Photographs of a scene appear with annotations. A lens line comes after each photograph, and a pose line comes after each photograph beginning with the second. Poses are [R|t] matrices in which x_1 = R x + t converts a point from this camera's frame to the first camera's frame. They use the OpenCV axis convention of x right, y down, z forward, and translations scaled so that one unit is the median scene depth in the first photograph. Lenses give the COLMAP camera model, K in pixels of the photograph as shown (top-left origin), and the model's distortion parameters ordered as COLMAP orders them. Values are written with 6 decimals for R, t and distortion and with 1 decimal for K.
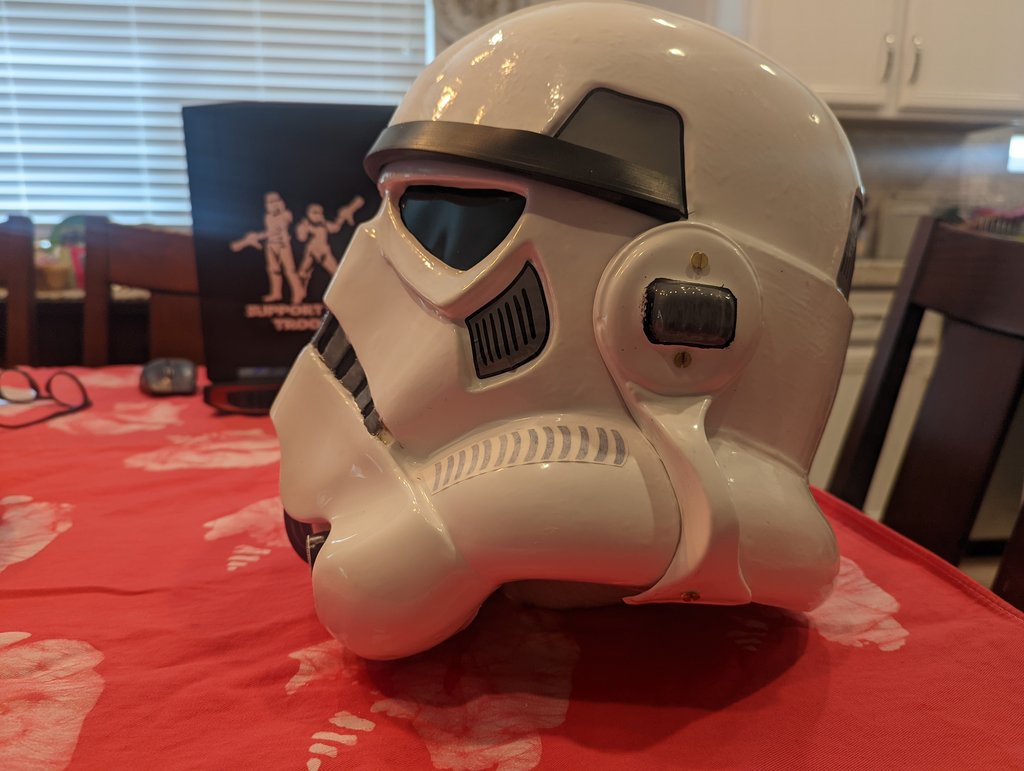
lens RADIAL K [[713.7, 0, 506.2], [0, 713.7, 382.8], [0, 0, 1]] dist [0.008967, -0.017279]
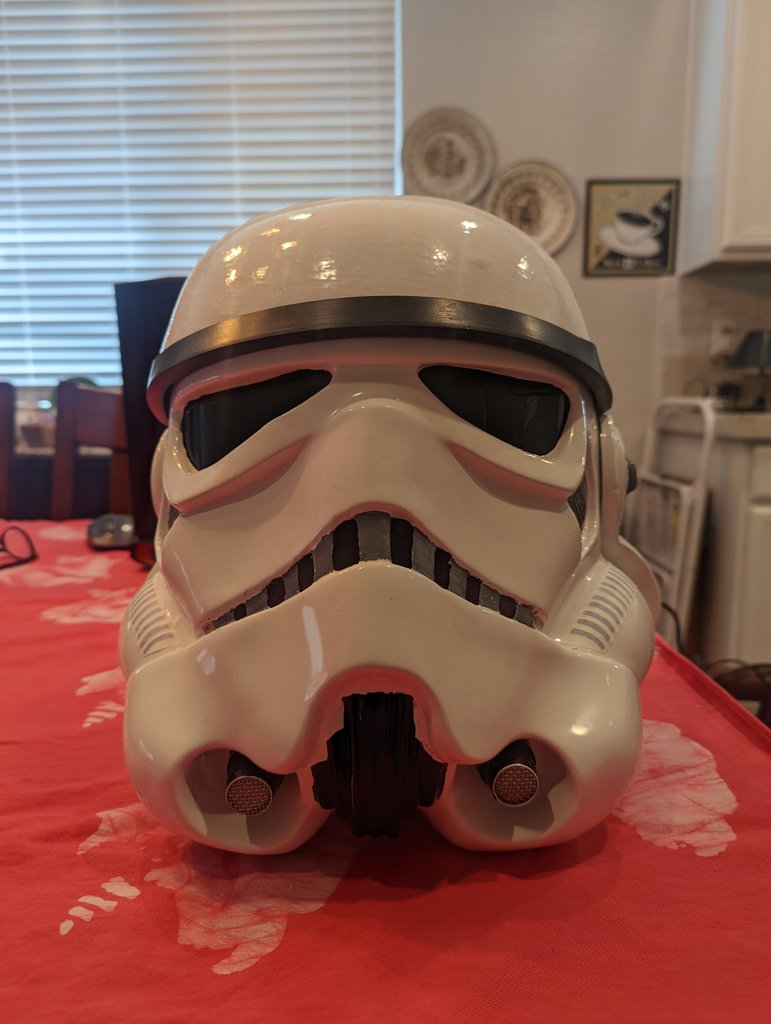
lens RADIAL K [[713.7, 0, 385.3], [0, 713.7, 507.4], [0, 0, 1]] dist [0.008967, -0.017279]
pose [[0.989136, 0.008538, -0.146754, 0.105926], [-0.014099, 0.999220, -0.036892, -0.013742], [0.146324, 0.038560, 0.988485, 0.006316]]
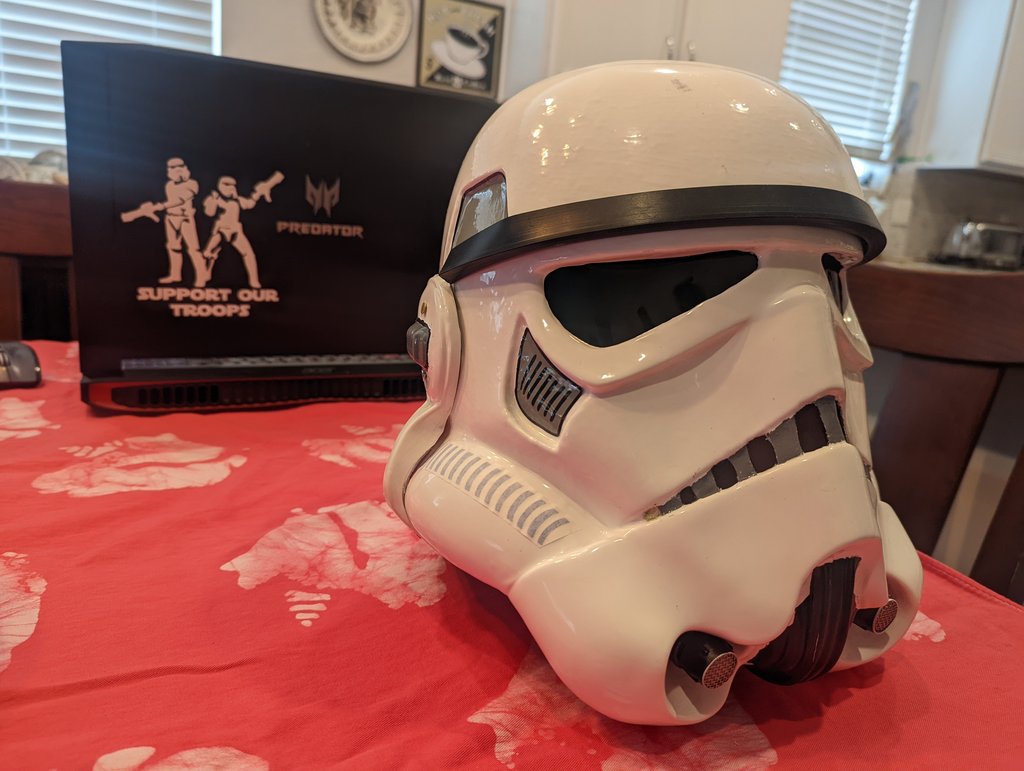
lens RADIAL K [[713.7, 0, 503.3], [0, 713.7, 387.7], [0, 0, 1]] dist [0.008967, -0.017279]
pose [[0.946705, -0.003217, 0.322087, -0.229469], [-0.016978, 0.998062, 0.059872, -0.048100], [-0.321655, -0.062149, 0.944815, 0.048238]]
